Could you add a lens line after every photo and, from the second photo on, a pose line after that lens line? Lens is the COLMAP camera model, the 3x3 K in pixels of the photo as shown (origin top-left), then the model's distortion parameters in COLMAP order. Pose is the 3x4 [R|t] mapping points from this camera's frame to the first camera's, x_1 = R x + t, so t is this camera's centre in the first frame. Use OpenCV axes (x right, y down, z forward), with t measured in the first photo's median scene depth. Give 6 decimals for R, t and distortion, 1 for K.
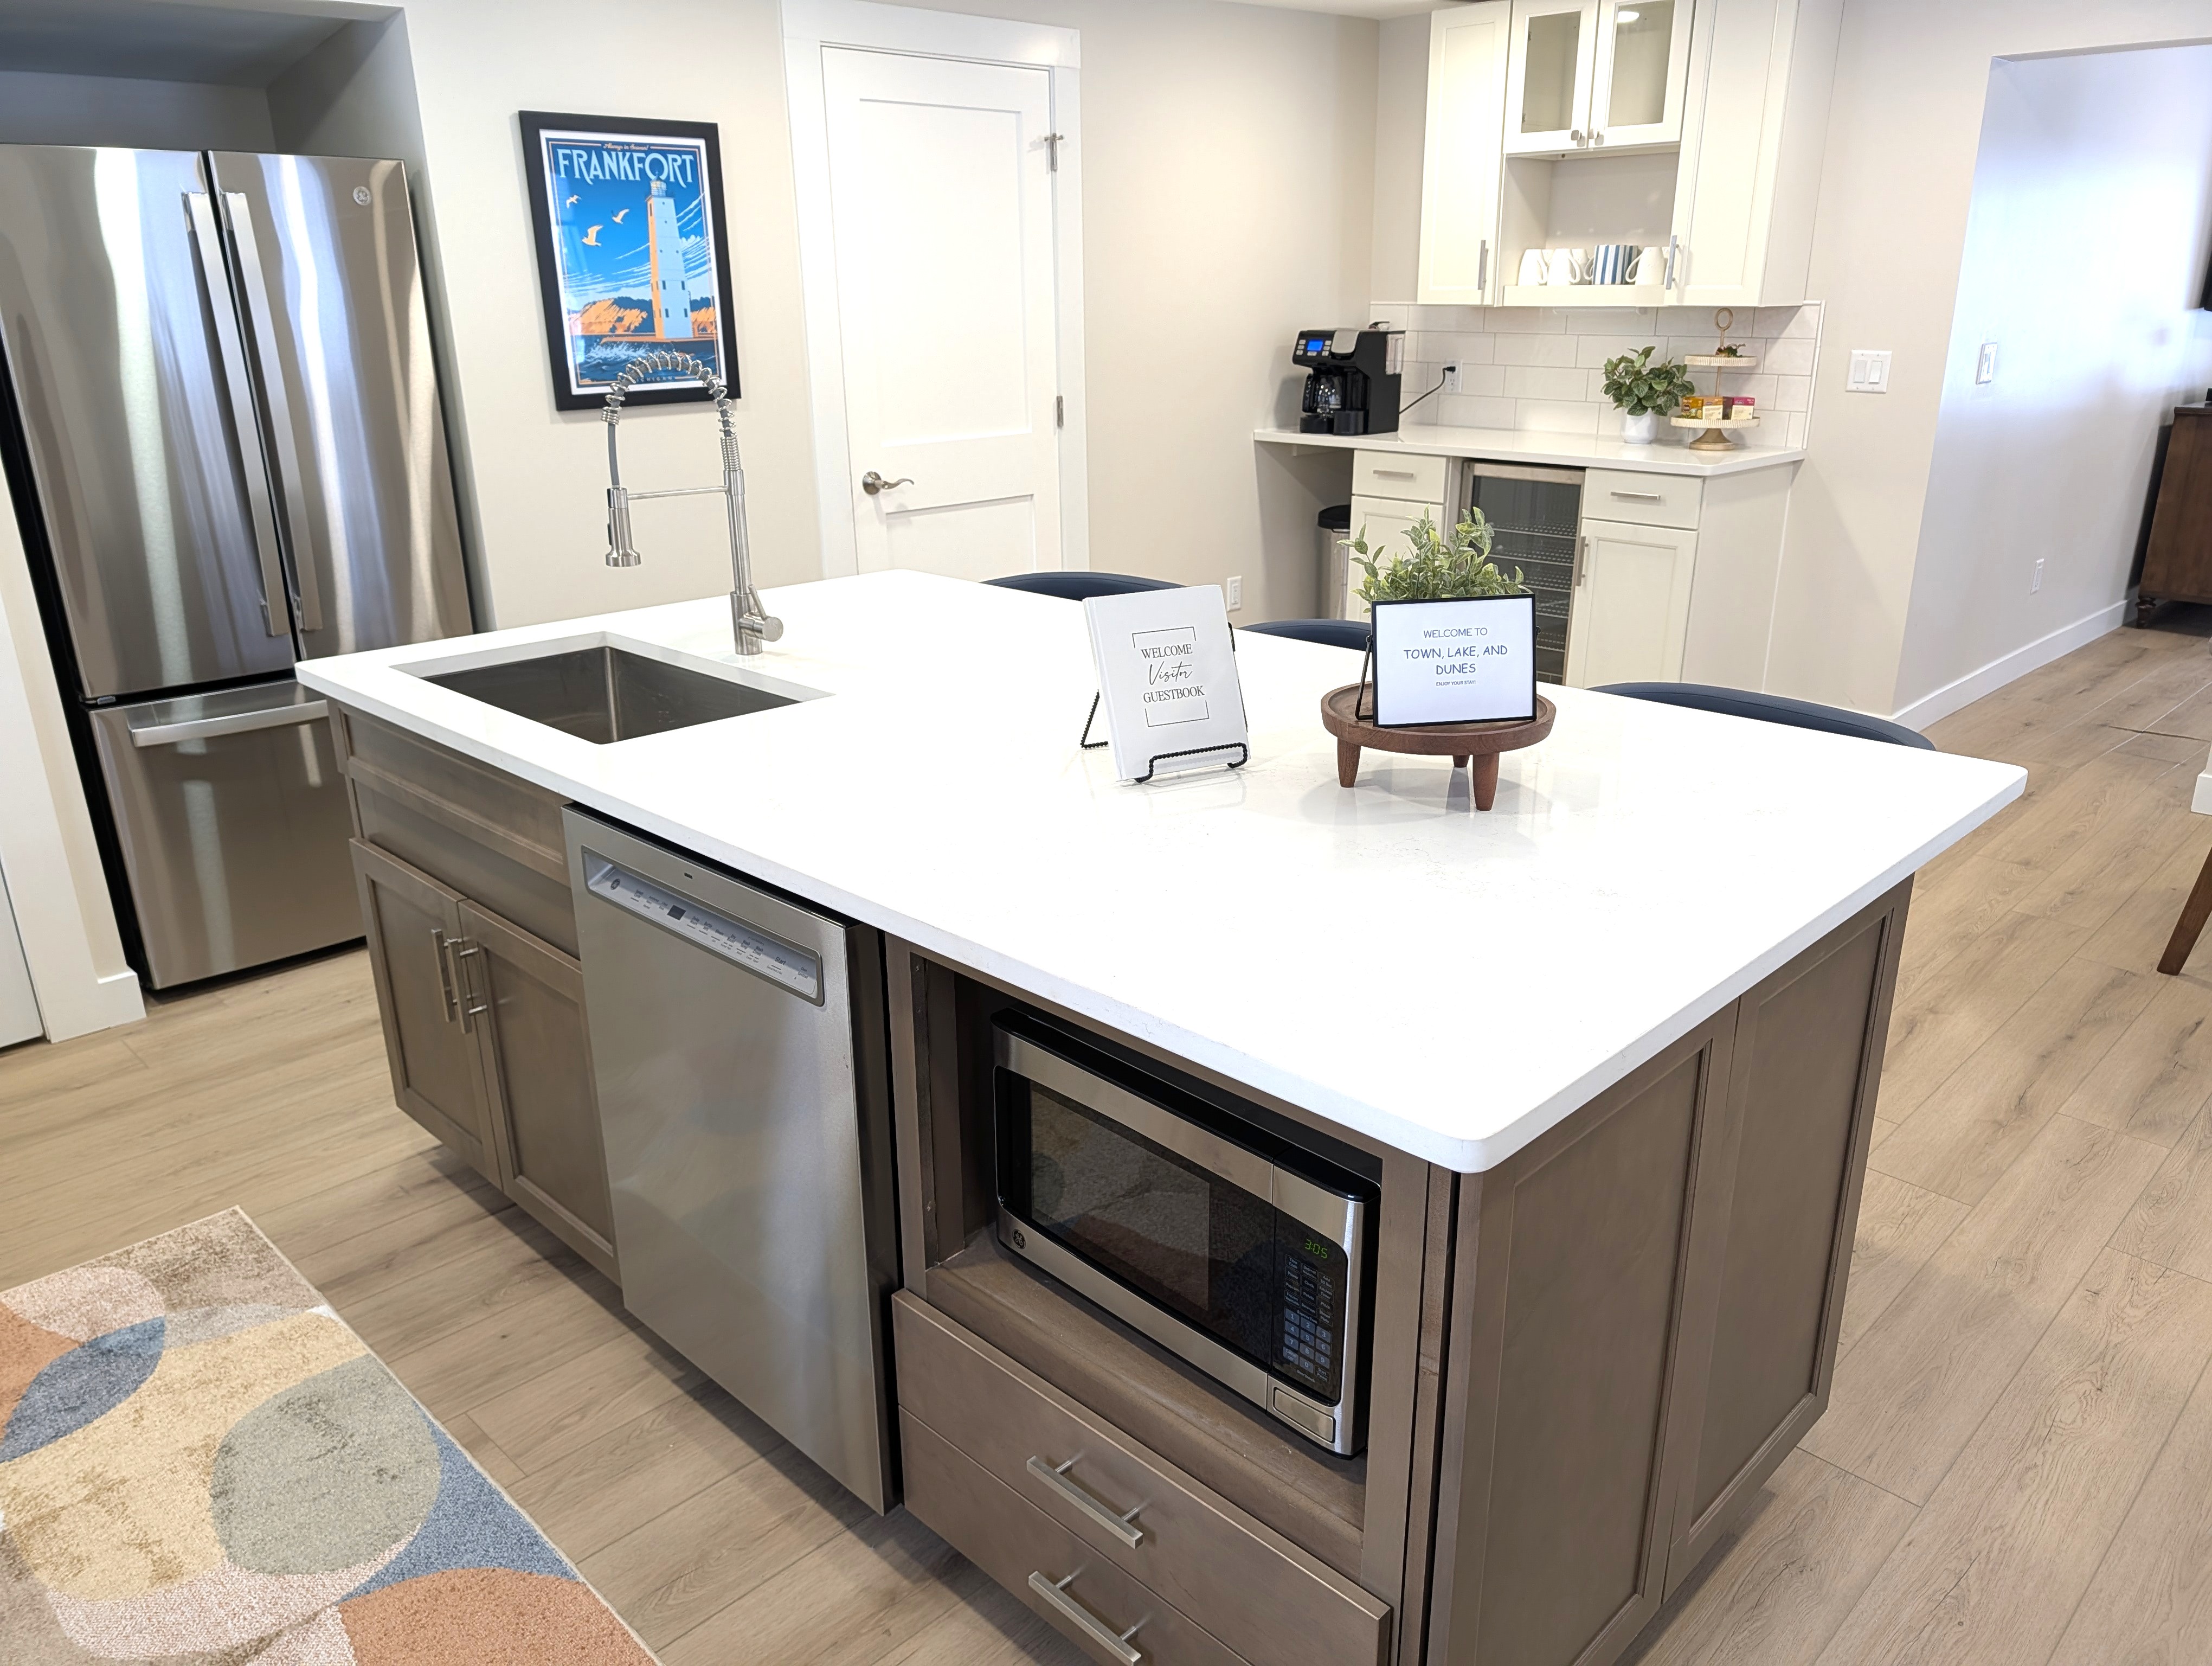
lens RADIAL K [[1592.7, 0, 1106.0], [0, 1592.7, 833.0], [0, 0, 1]] dist [0.008048, -0.002652]
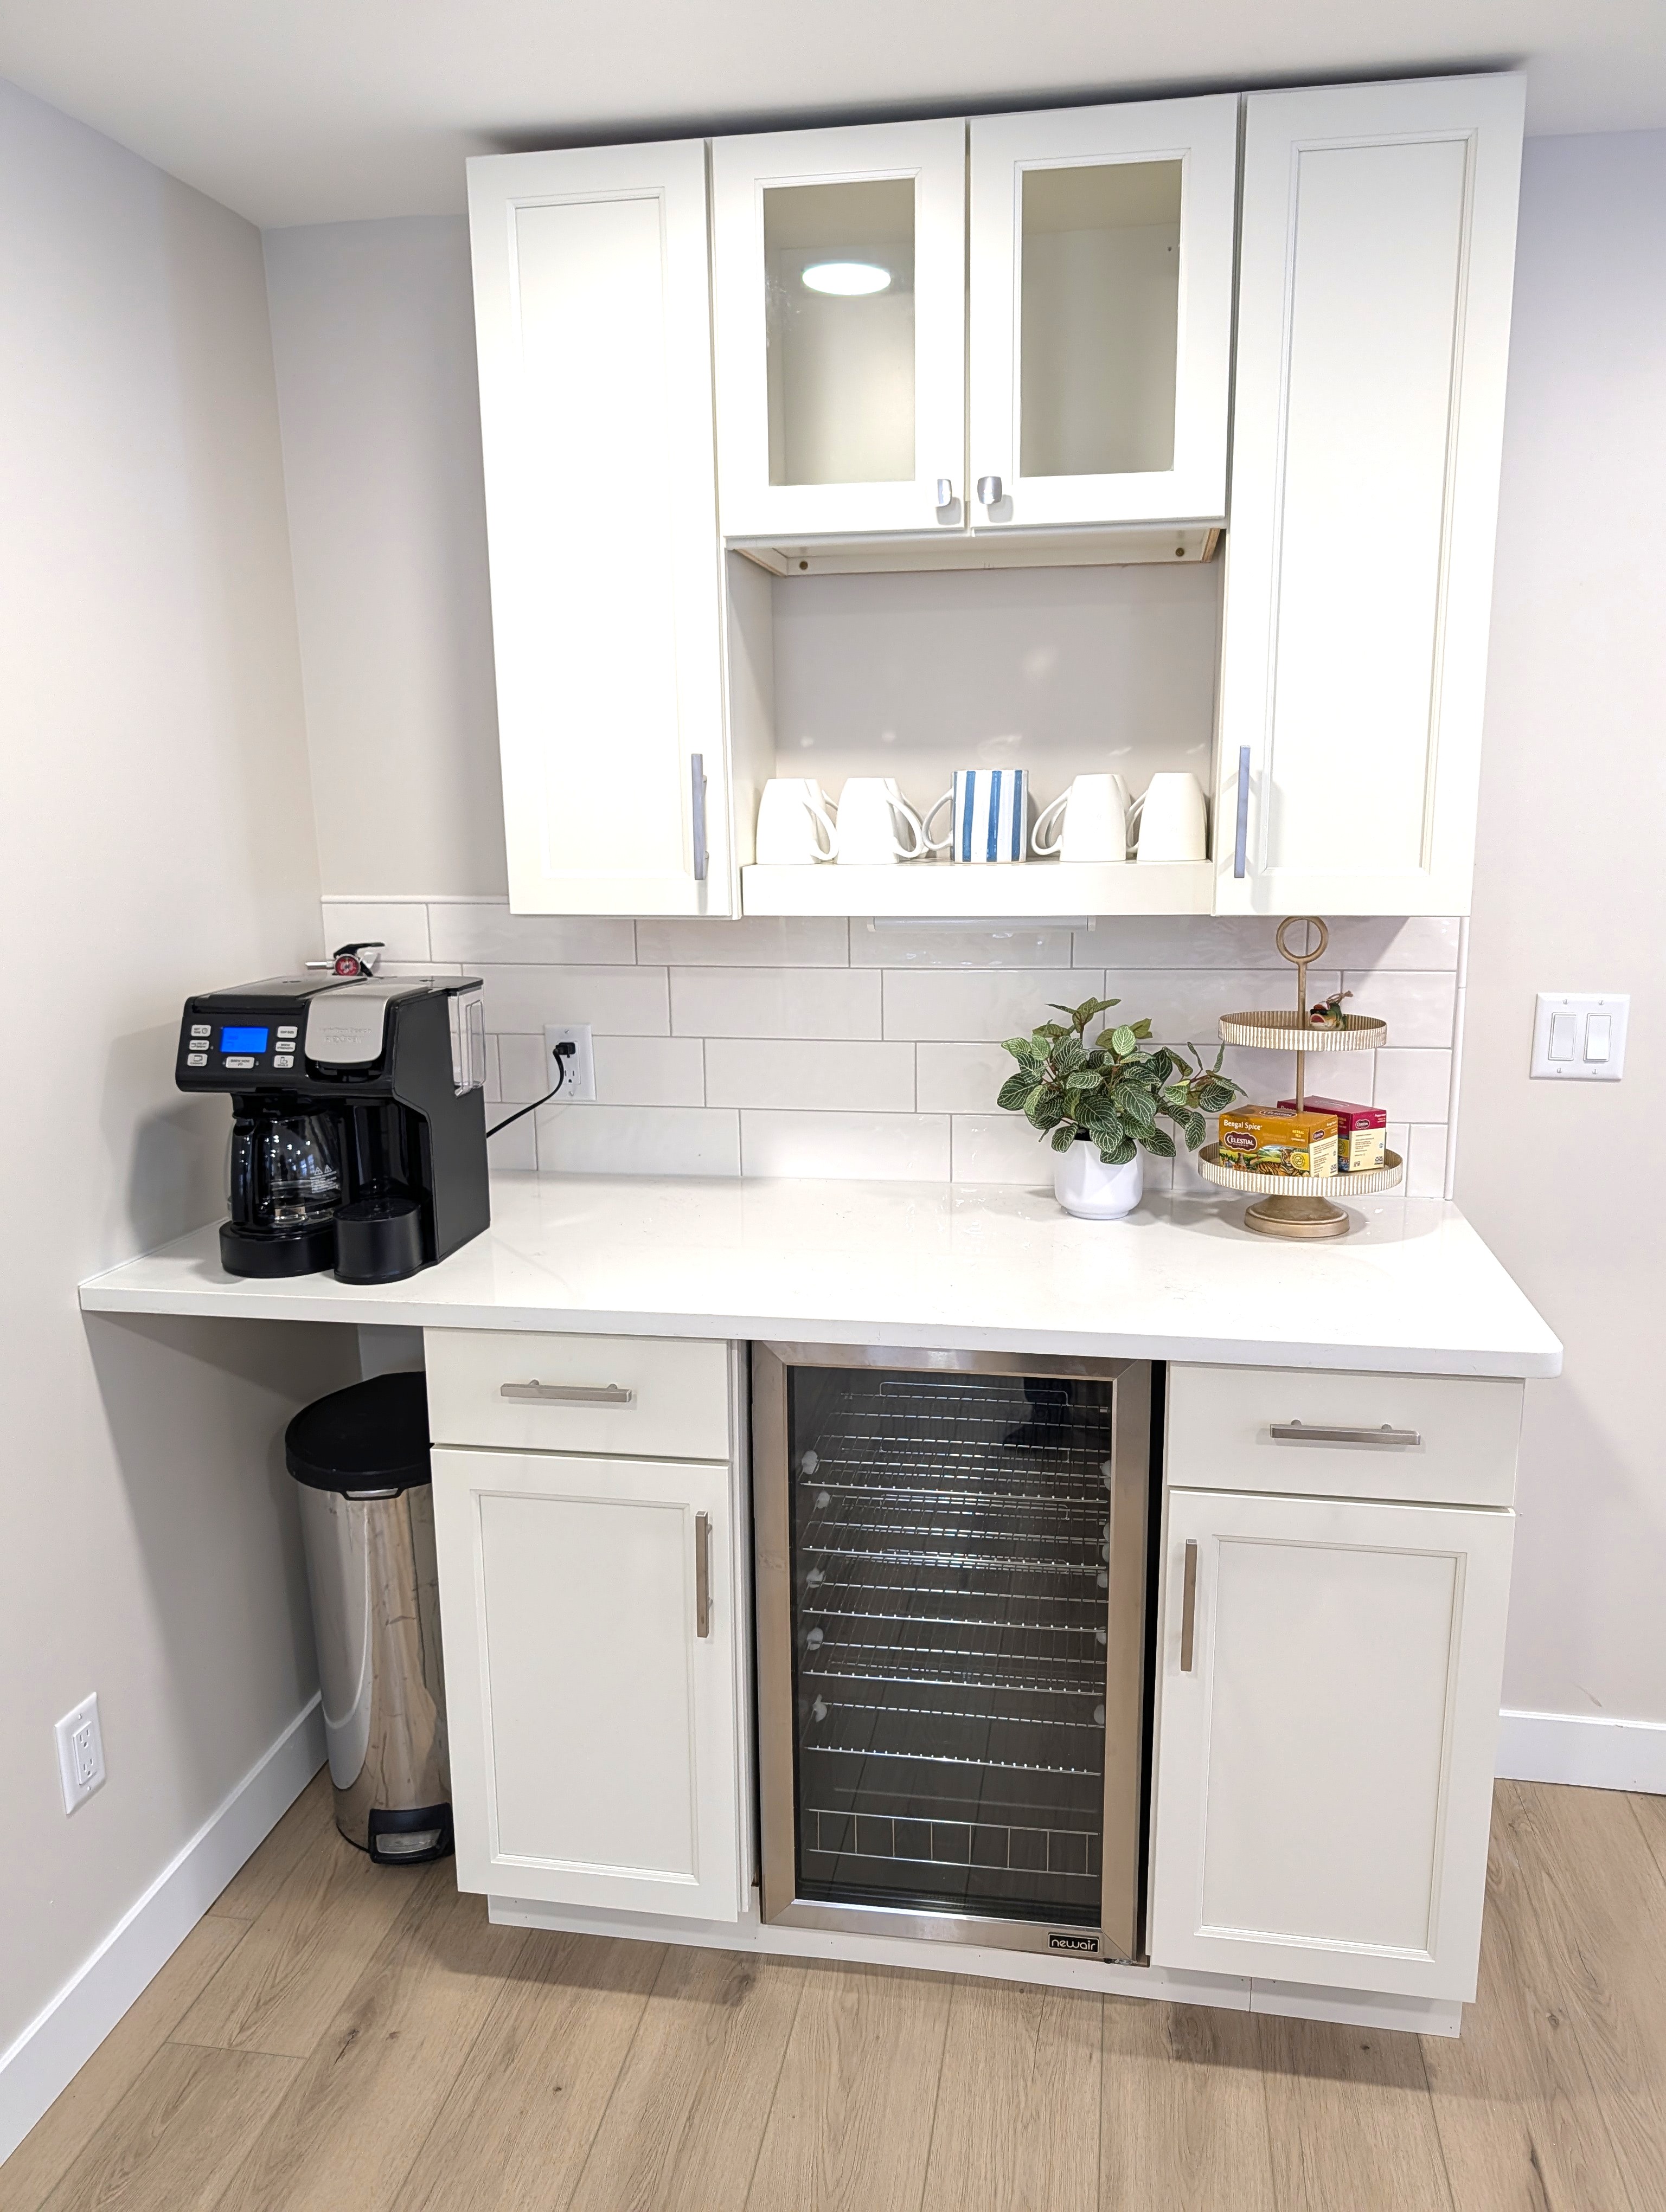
lens RADIAL K [[1528.6, 0, 859.8], [0, 1528.6, 1105.2], [0, 0, 1]] dist [0.005121, -0.000055]
pose [[0.812776, -0.116405, 0.570829, 0.050146], [0.197390, 0.976903, -0.081841, -0.248905], [-0.548117, 0.179195, 0.816980, 0.686051]]
